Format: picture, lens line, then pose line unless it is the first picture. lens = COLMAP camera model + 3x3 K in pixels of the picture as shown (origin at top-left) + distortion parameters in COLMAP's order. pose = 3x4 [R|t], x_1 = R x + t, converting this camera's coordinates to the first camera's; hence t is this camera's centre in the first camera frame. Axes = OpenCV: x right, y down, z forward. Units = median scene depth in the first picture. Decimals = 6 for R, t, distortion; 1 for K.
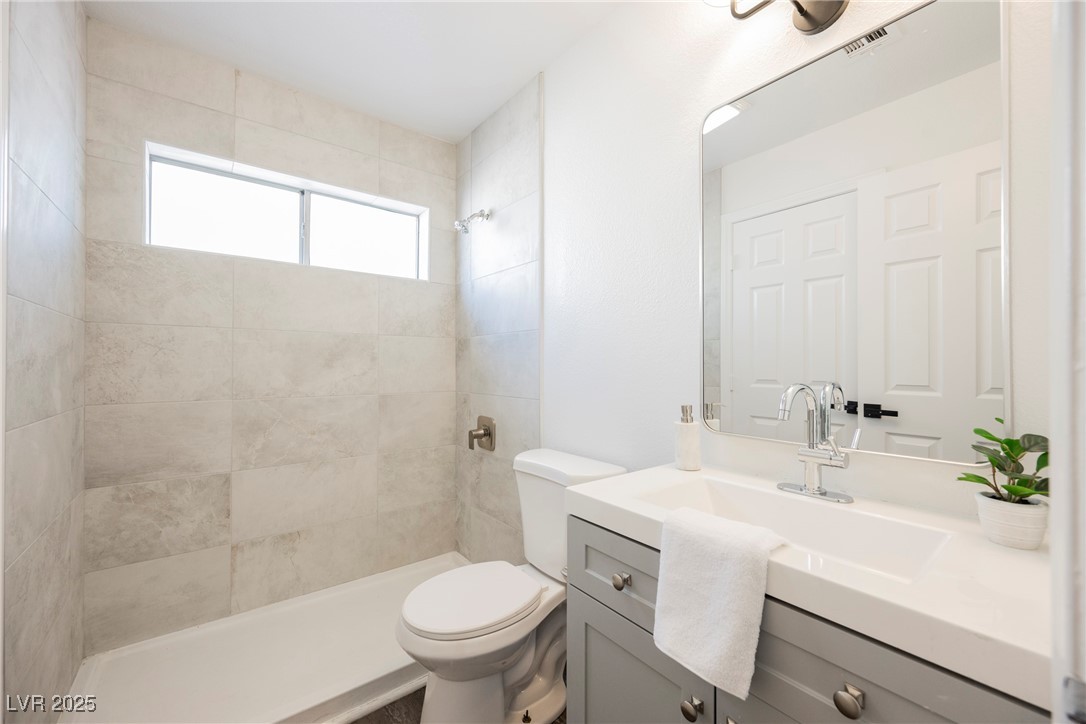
lens RADIAL K [[422.3, 0, 546.8], [0, 422.3, 363.0], [0, 0, 1]] dist [-0.002704, 0.000291]
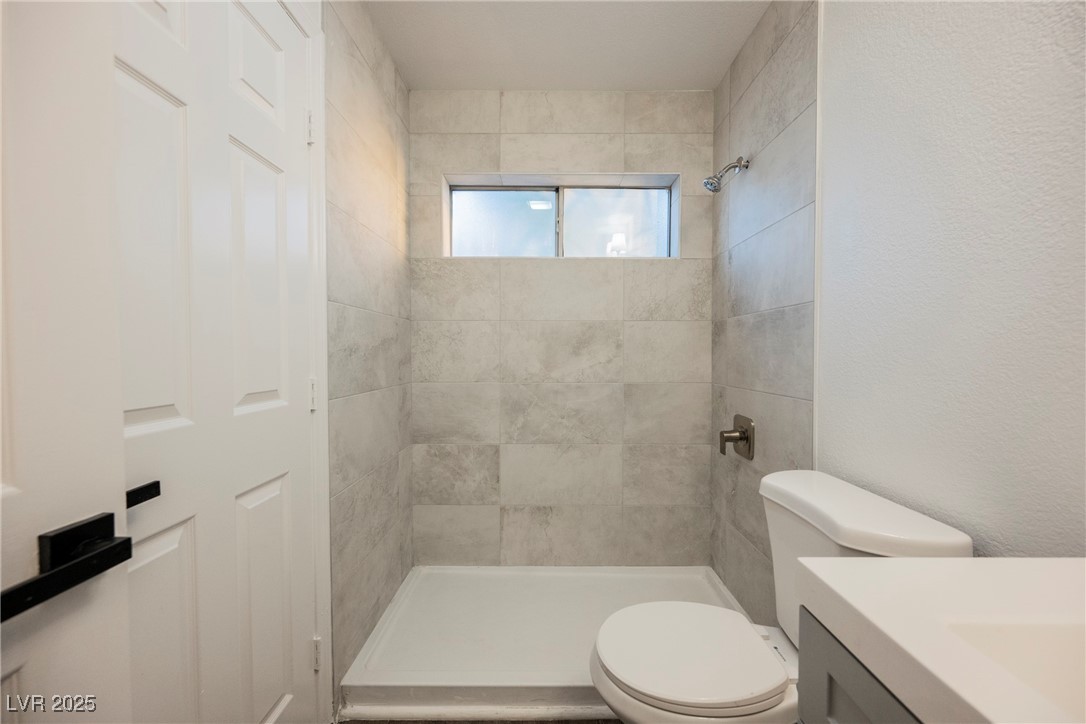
lens RADIAL K [[422.3, 0, 542.9], [0, 422.3, 363.0], [0, 0, 1]] dist [-0.002704, 0.000291]
pose [[0.785584, 0.014194, -0.618592, 0.063349], [0.003518, 0.999618, 0.027404, 0.002086], [0.618745, -0.023704, 0.785234, 0.162208]]
